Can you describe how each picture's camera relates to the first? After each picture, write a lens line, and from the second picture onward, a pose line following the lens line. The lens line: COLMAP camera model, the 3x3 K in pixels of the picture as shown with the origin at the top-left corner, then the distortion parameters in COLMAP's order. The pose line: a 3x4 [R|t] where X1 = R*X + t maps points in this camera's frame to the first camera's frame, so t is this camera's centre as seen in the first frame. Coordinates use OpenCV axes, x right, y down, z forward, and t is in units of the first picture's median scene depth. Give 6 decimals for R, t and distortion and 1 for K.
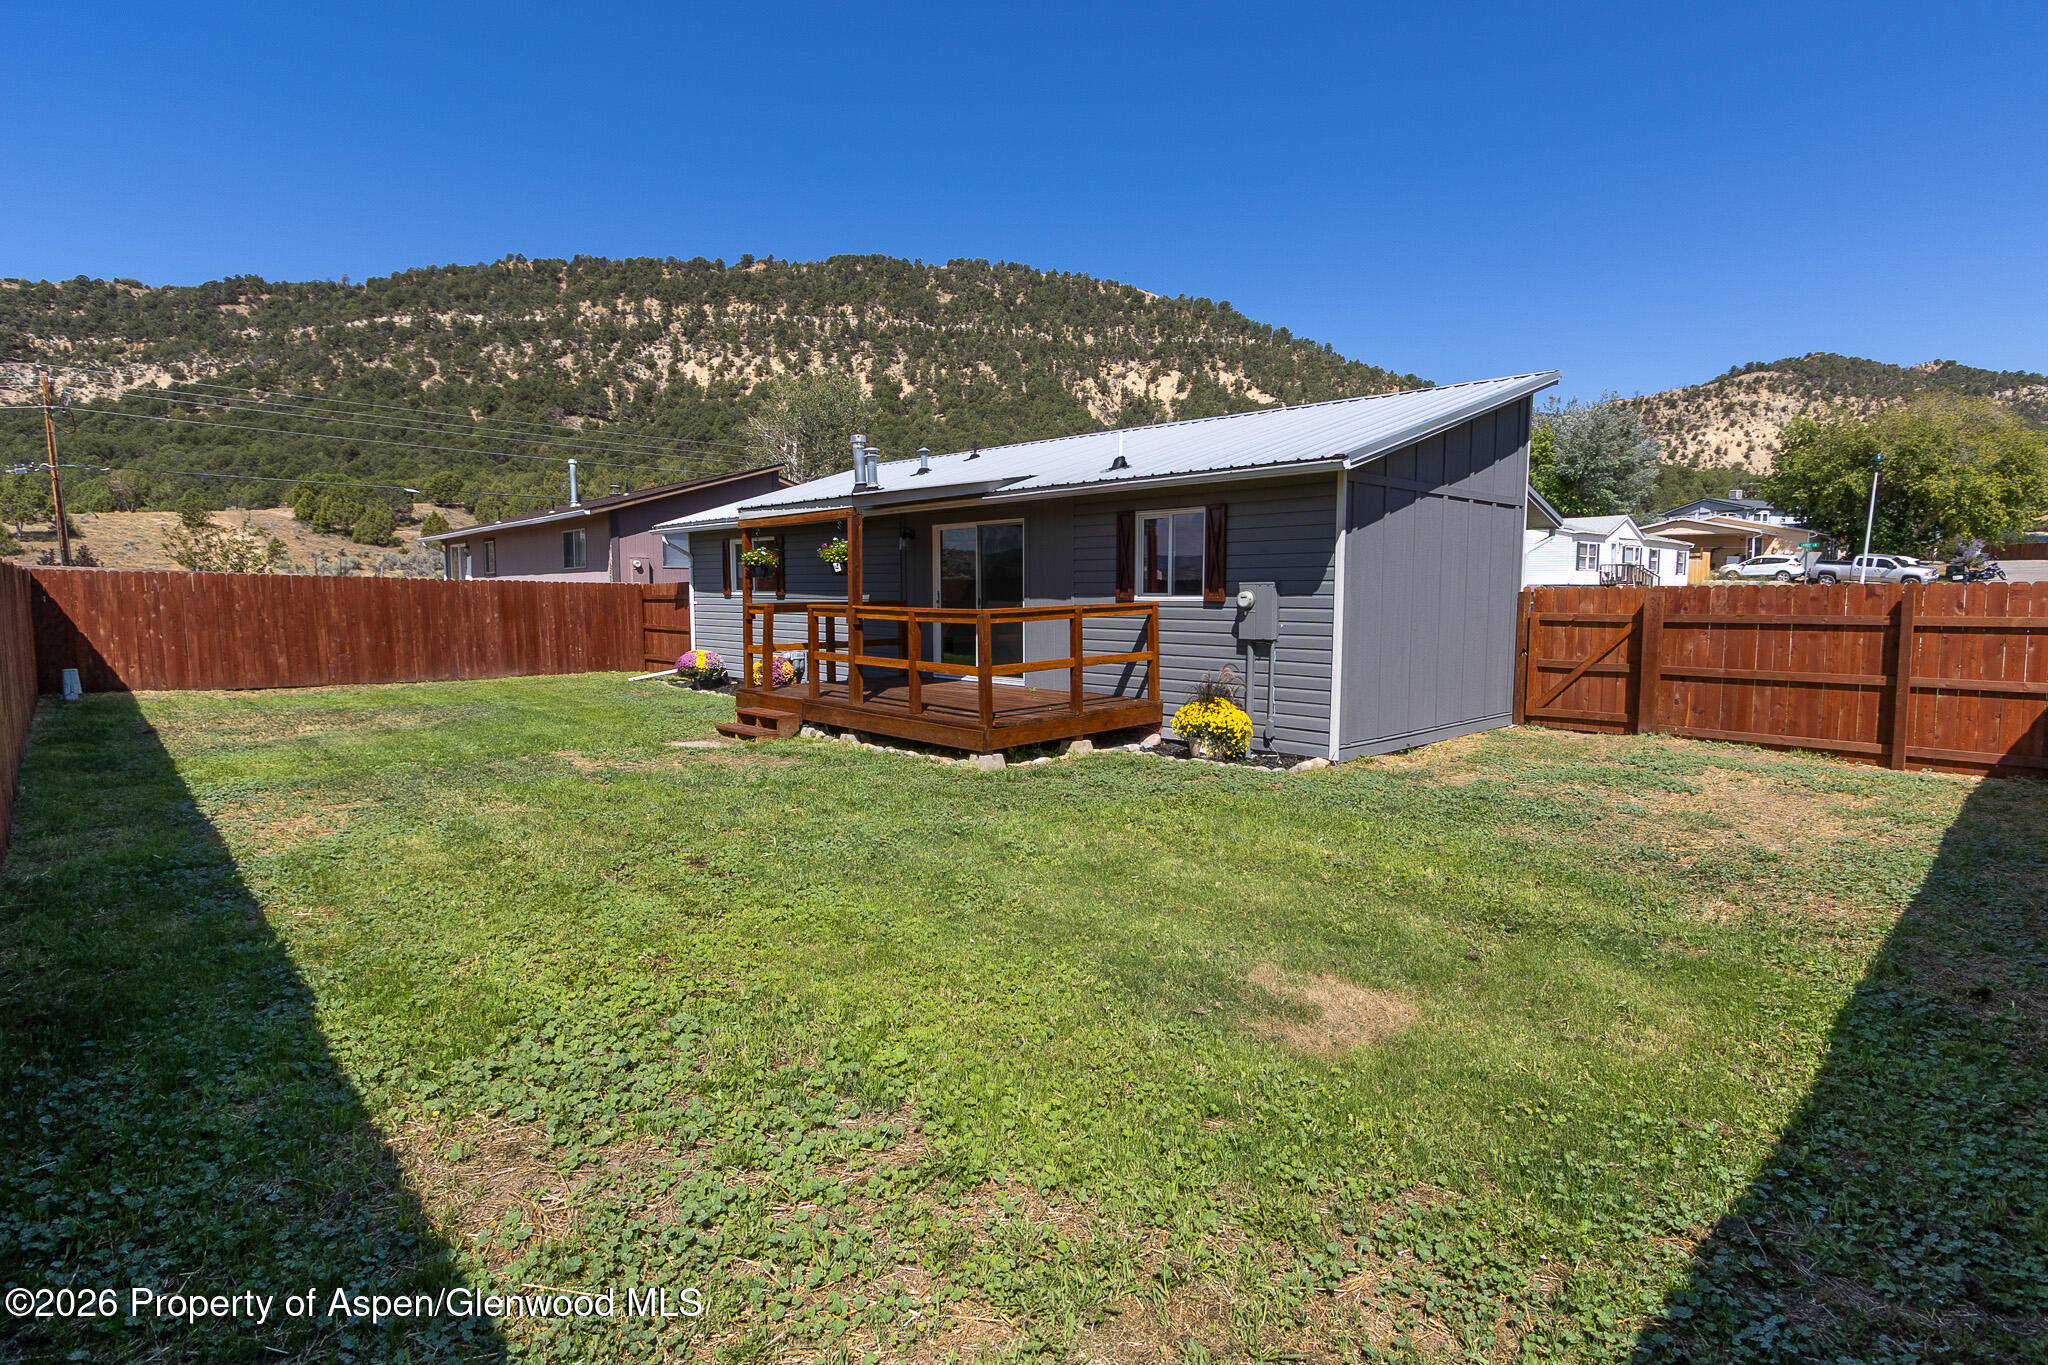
lens RADIAL K [[994.5, 0, 1031.7], [0, 994.5, 684.0], [0, 0, 1]] dist [-0.000289, -0.001698]
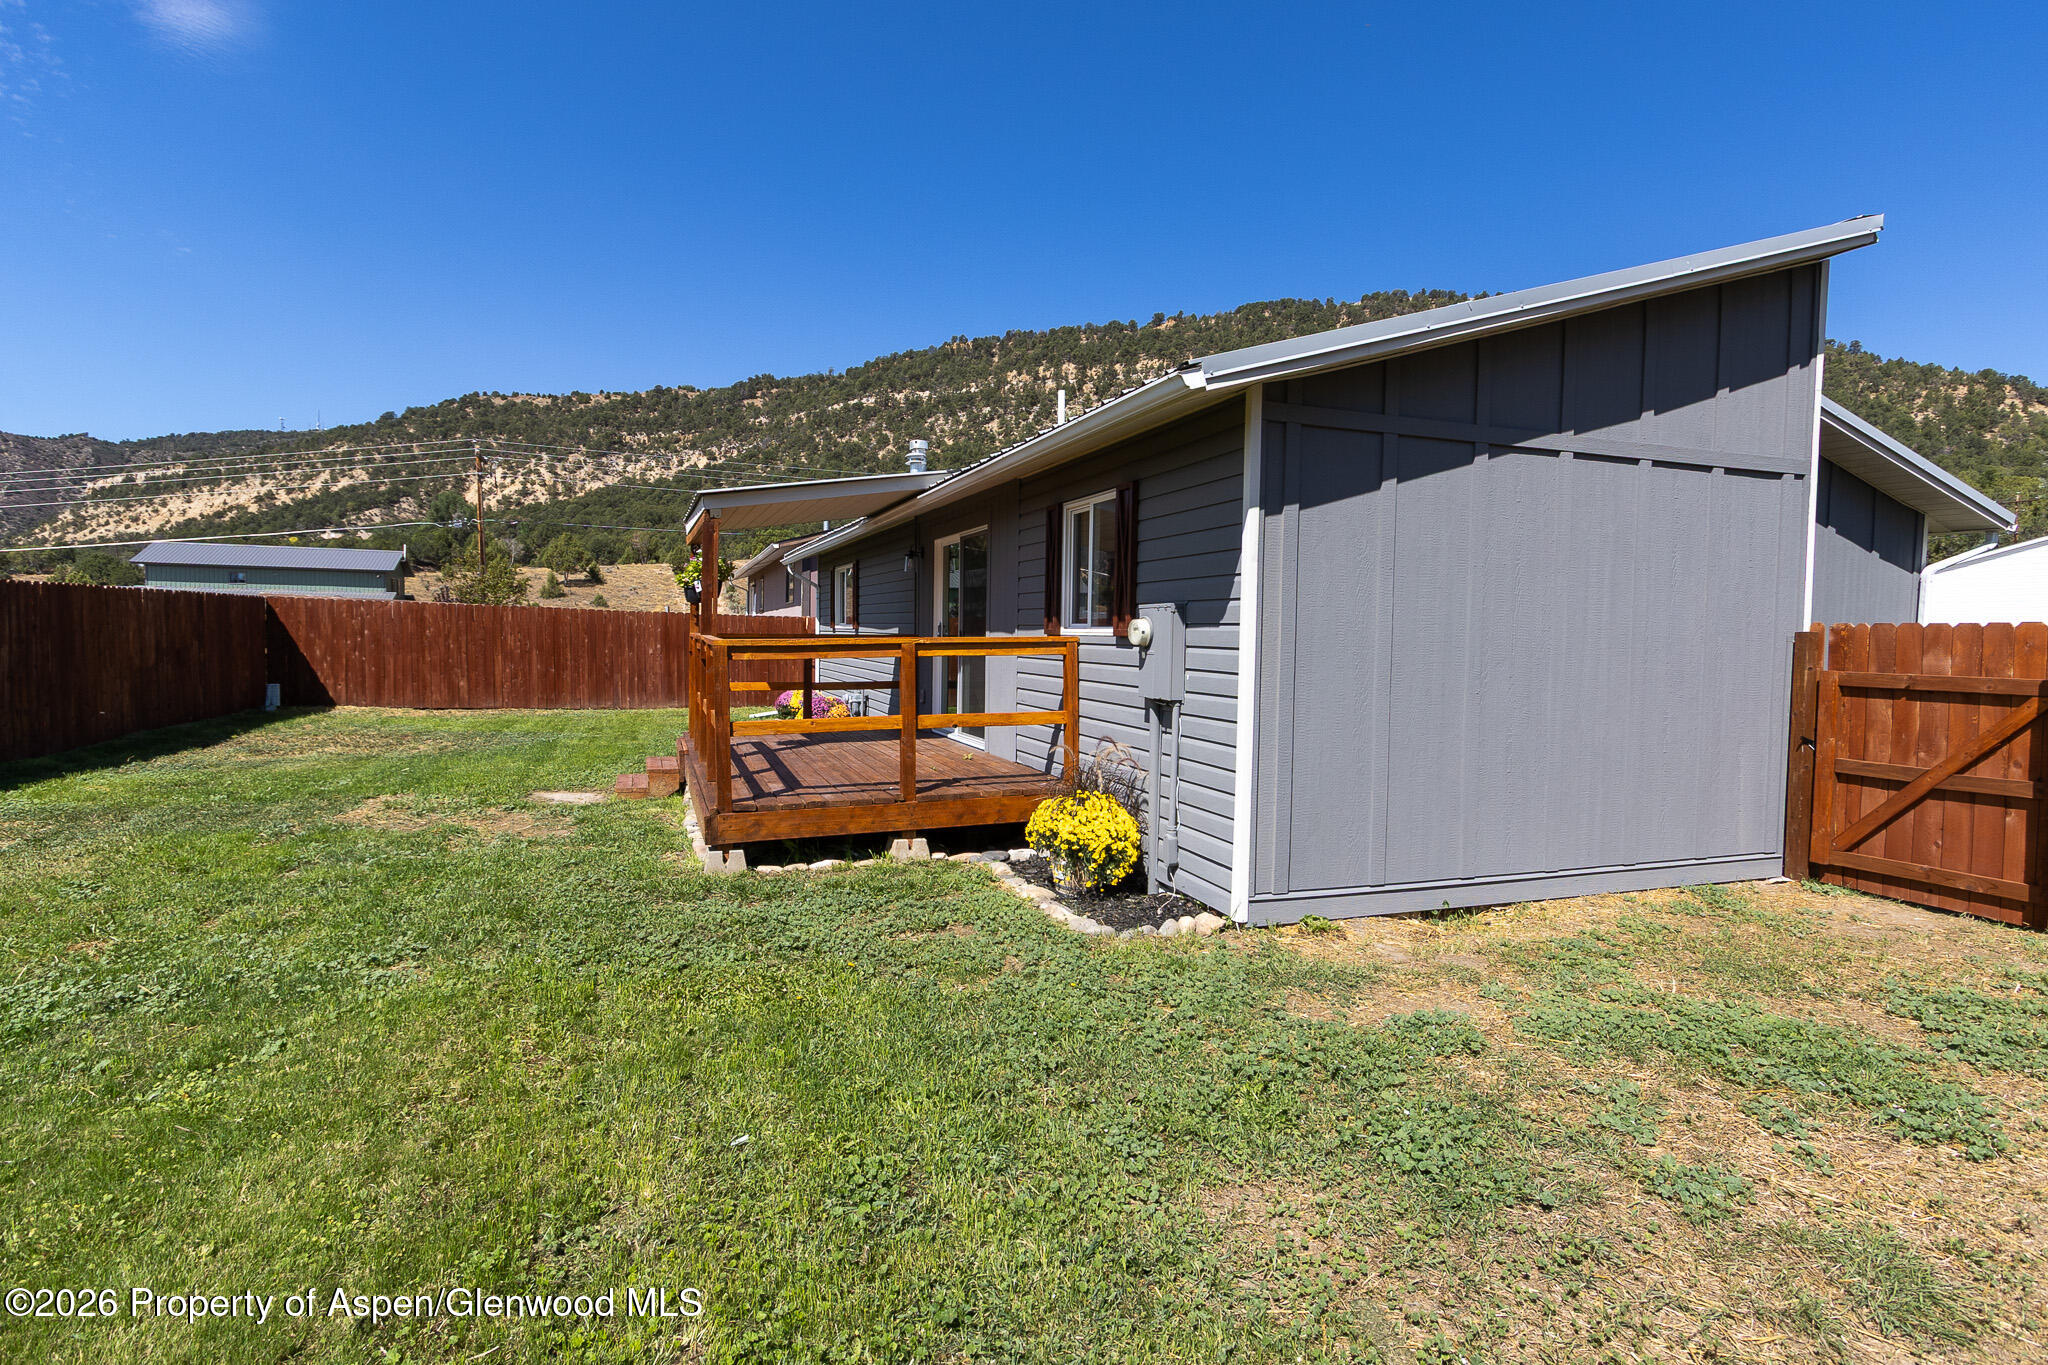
lens RADIAL K [[998.8, 0, 1021.2], [0, 998.8, 676.5], [0, 0, 1]] dist [0.002815, -0.002036]
pose [[0.918665, 0.031136, -0.393809, 0.320242], [-0.052094, 0.997731, -0.042639, -0.023206], [0.391589, 0.059686, 0.918203, 0.338724]]
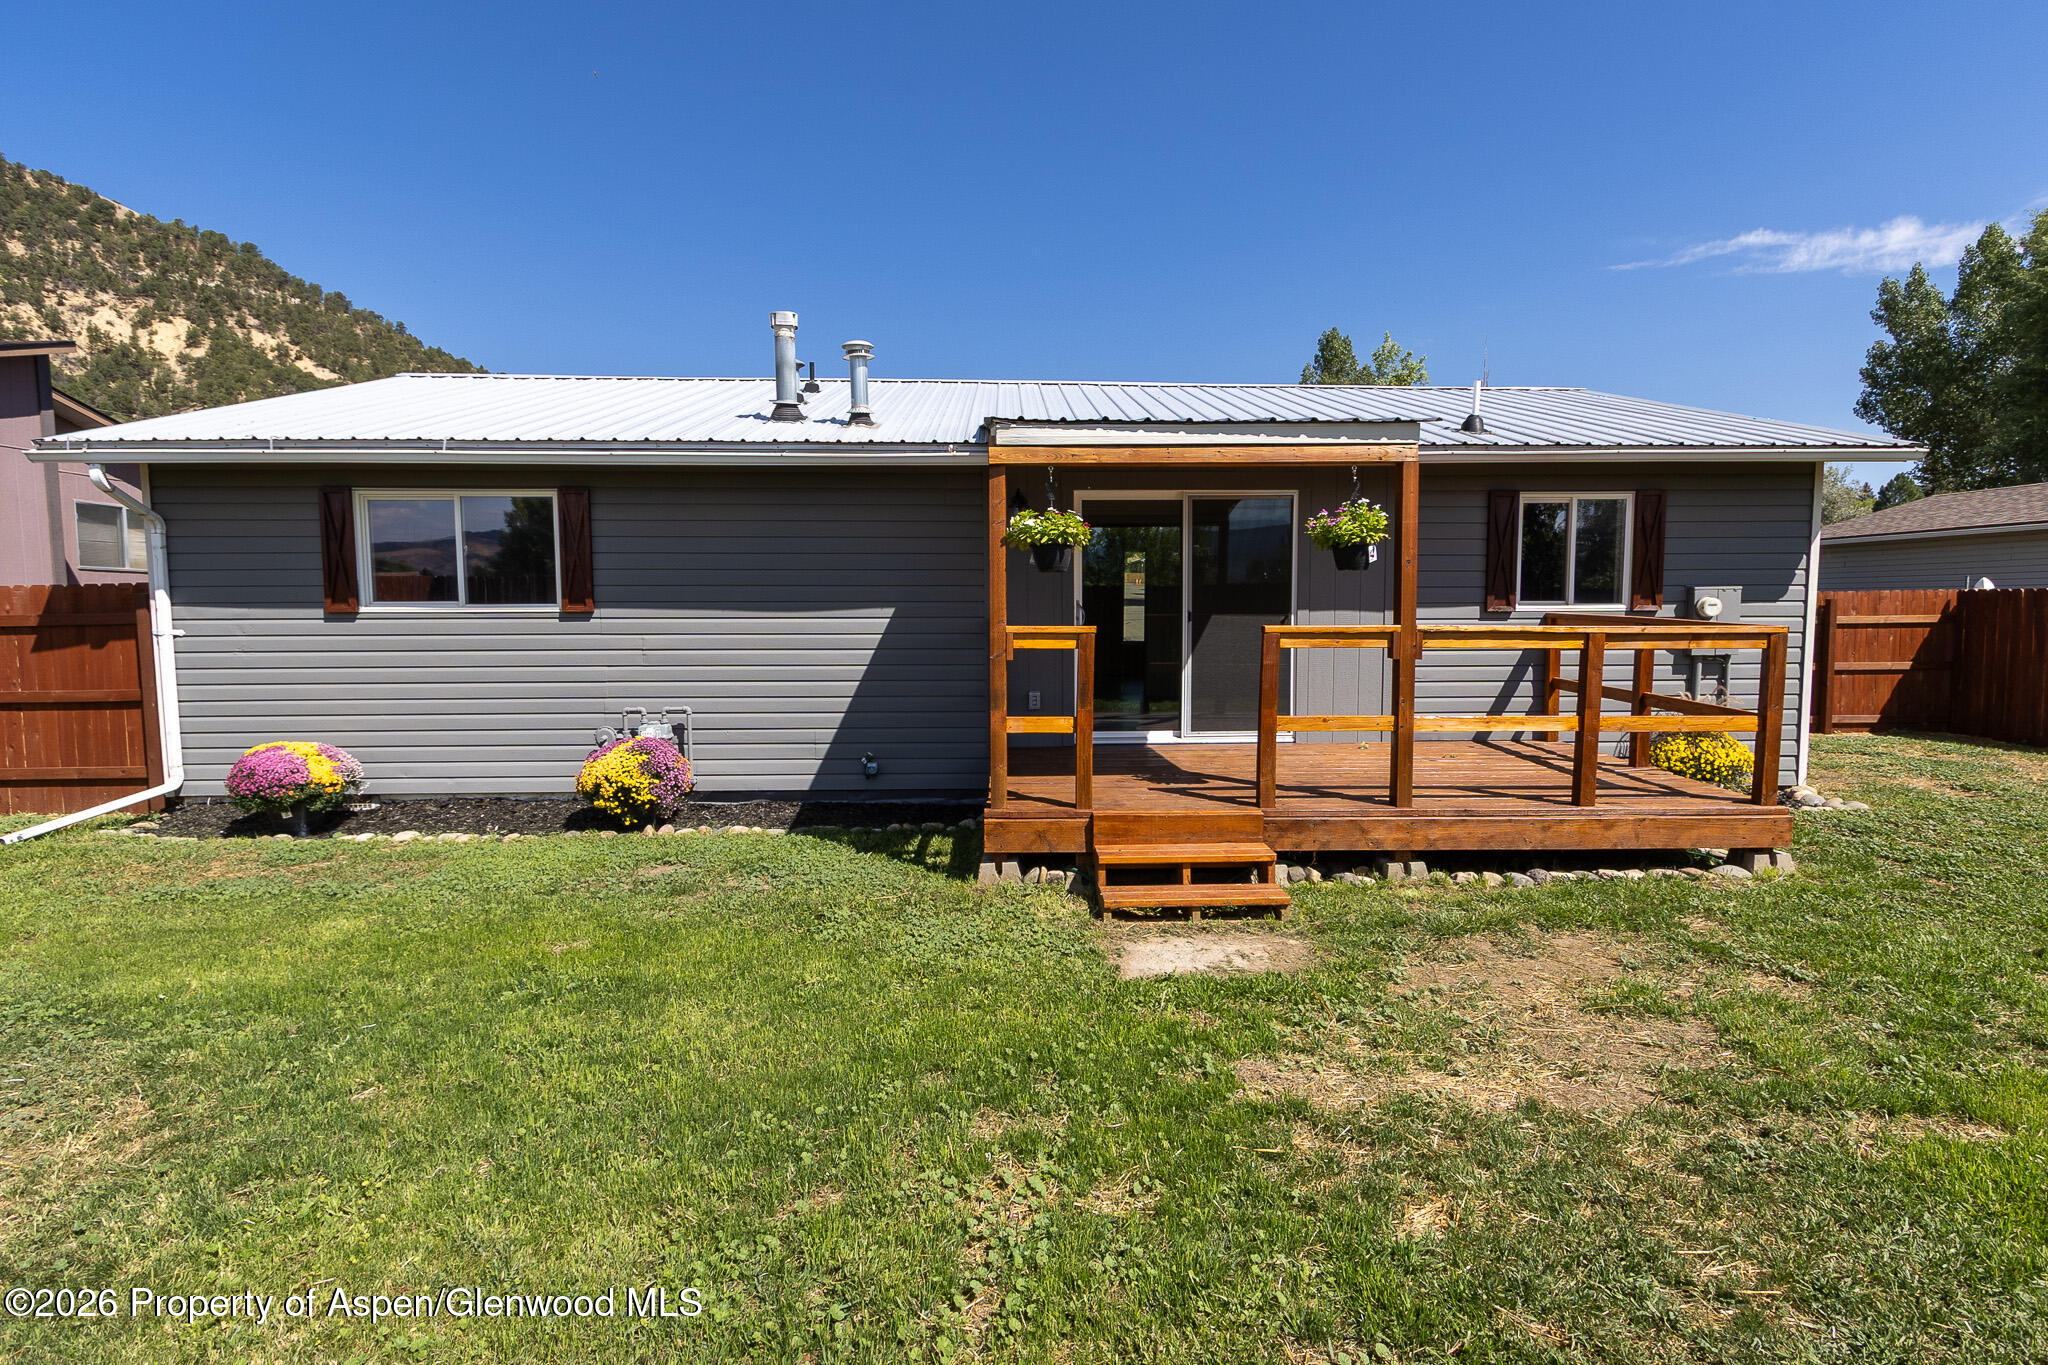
lens RADIAL K [[1015.2, 0, 1023.0], [0, 1015.2, 681.8], [0, 0, 1]] dist [0.000790, -0.000006]
pose [[0.674403, -0.061511, 0.735797, -0.657034], [0.074109, 0.997131, 0.015432, -0.064644], [-0.734635, 0.044122, 0.677026, 0.699256]]
